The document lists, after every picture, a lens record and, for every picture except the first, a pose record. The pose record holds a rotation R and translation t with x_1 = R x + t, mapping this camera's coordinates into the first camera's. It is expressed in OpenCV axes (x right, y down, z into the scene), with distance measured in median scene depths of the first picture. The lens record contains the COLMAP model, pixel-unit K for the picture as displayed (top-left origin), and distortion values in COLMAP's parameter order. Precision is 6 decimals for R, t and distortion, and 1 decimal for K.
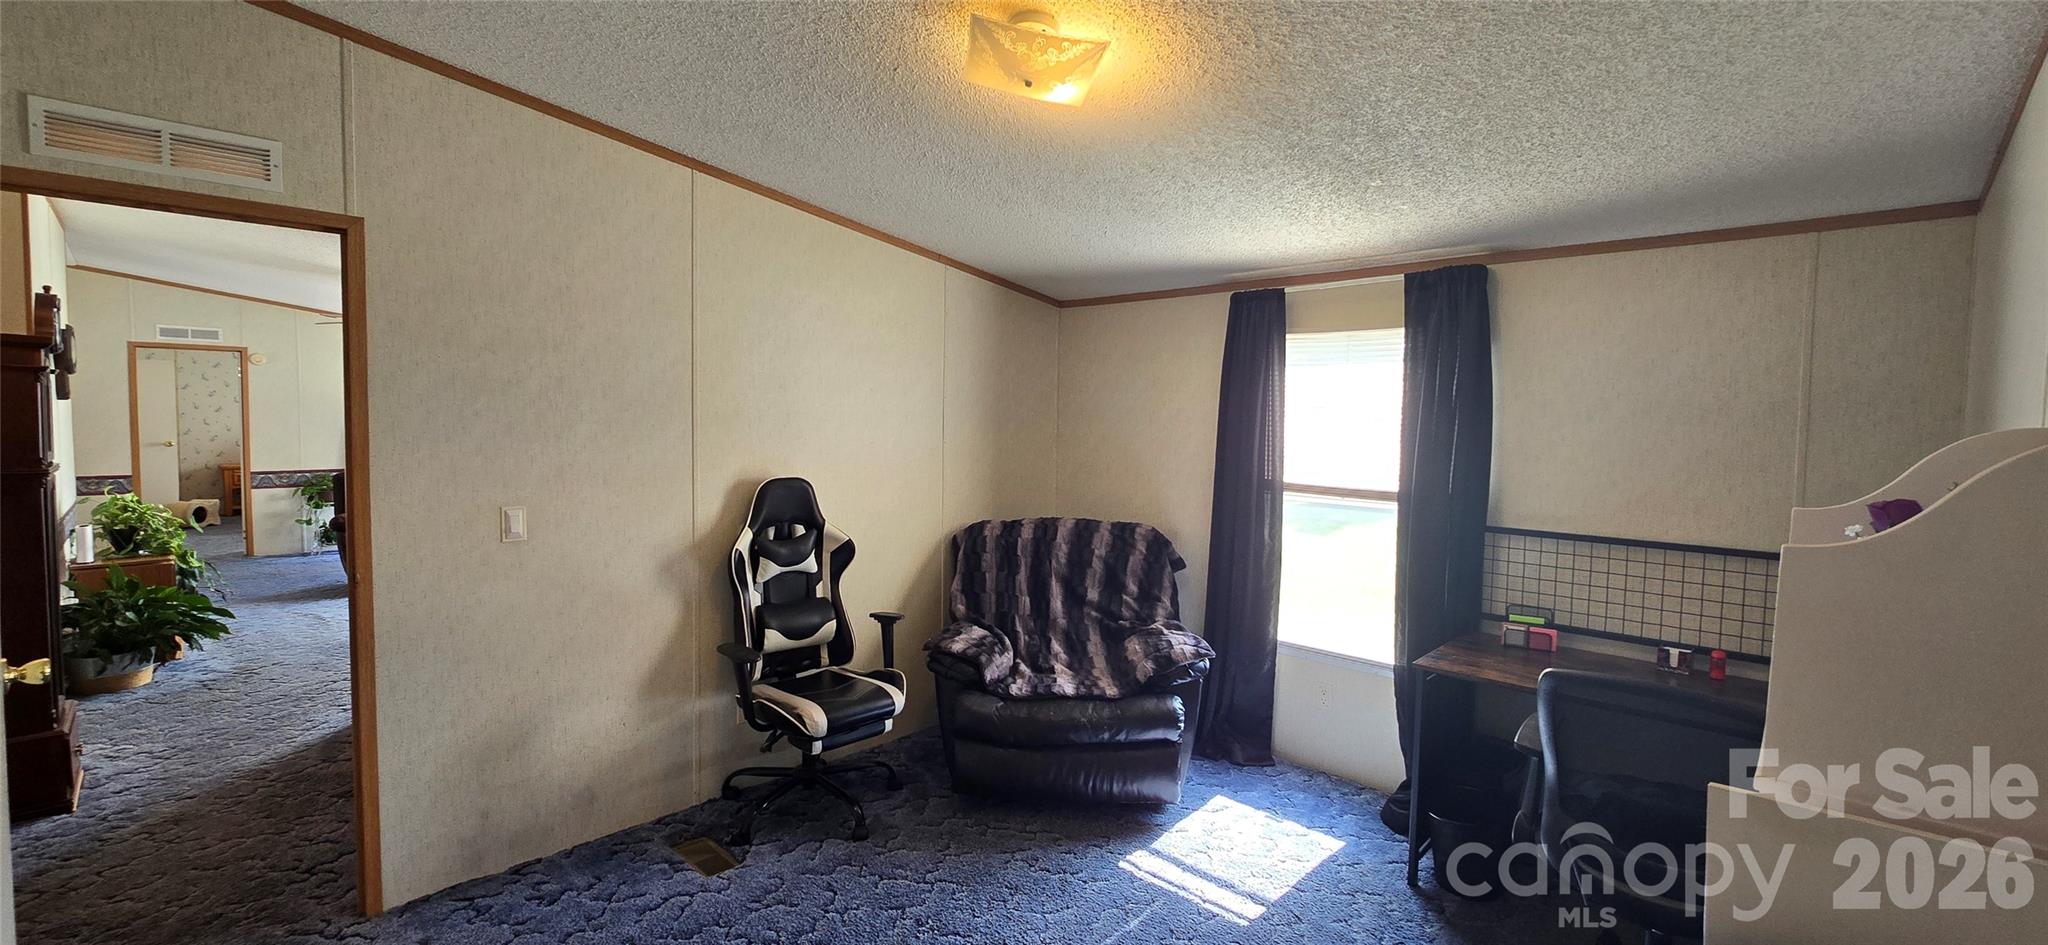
lens RADIAL K [[836.6, 0, 1022.2], [0, 836.6, 453.0], [0, 0, 1]] dist [-0.001524, 0.000211]
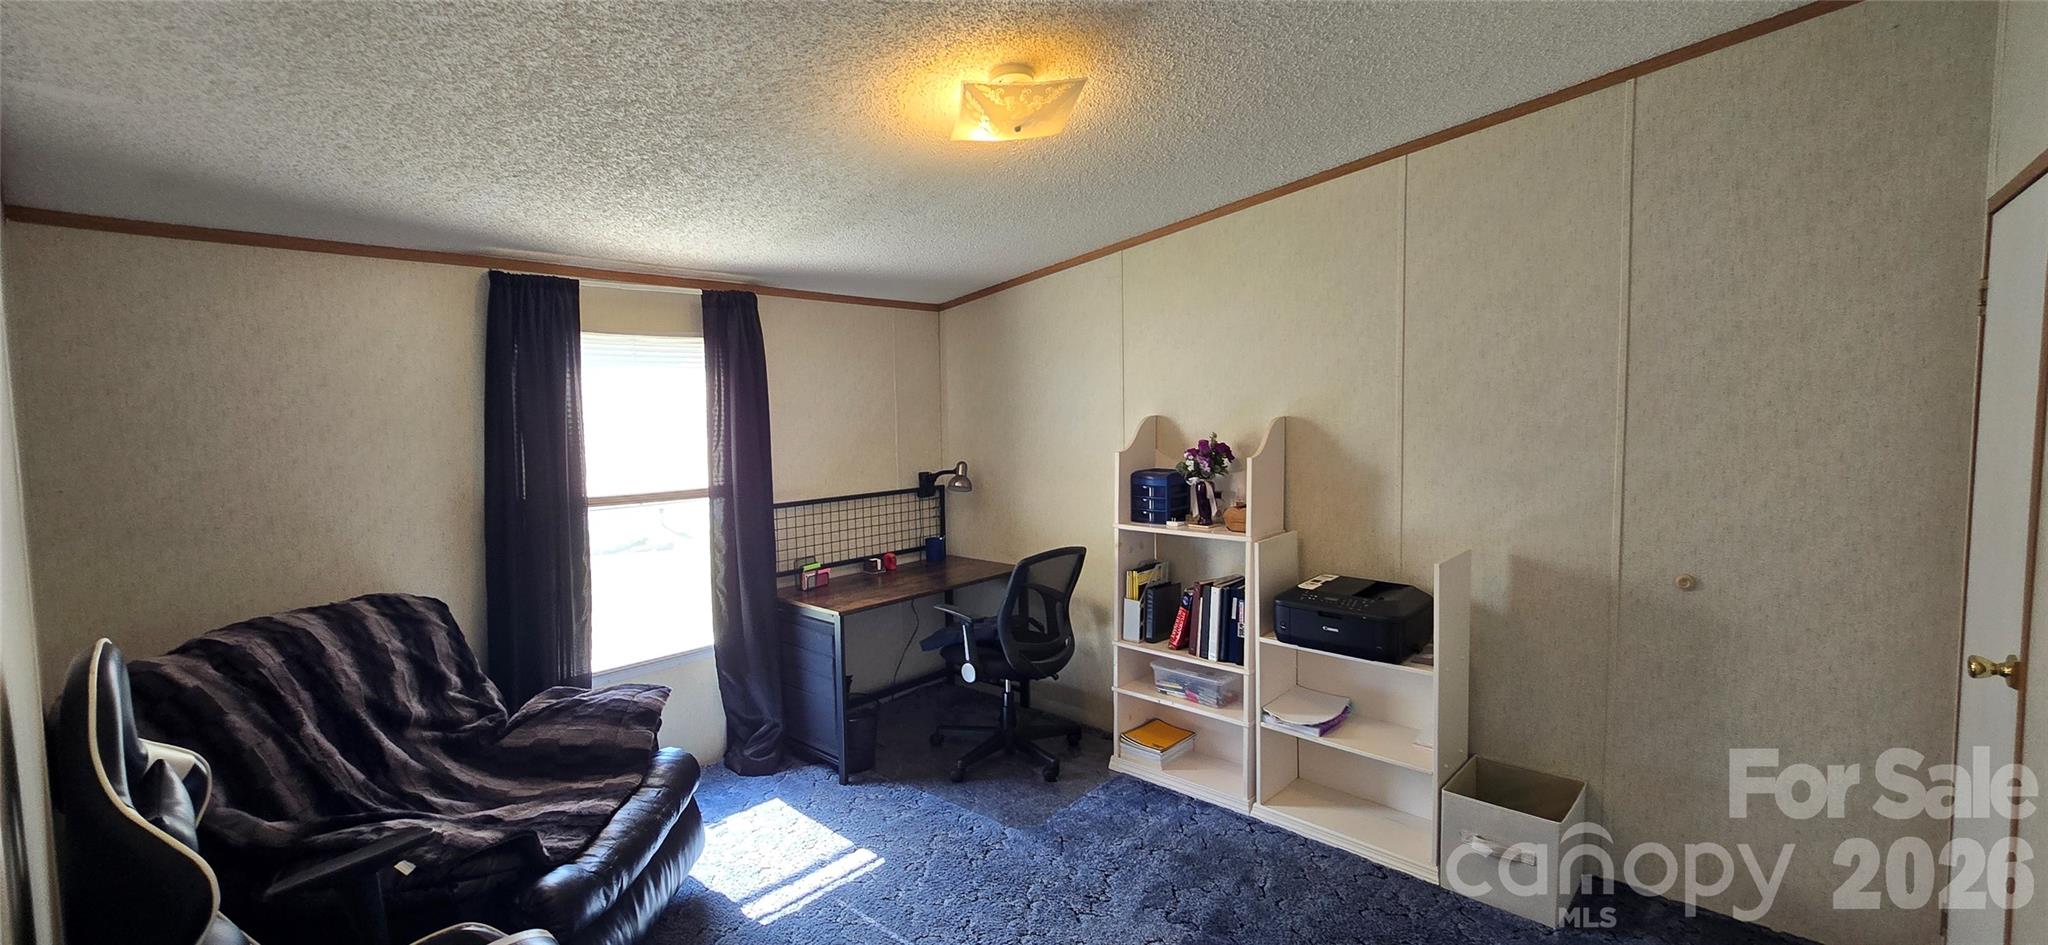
lens RADIAL K [[836.6, 0, 1011.3], [0, 836.6, 454.5], [0, 0, 1]] dist [-0.001524, 0.000211]
pose [[-0.029034, -0.079494, 0.996412, -0.736421], [0.057628, 0.995041, 0.081064, -0.071856], [-0.997916, 0.059775, -0.024309, 0.704612]]
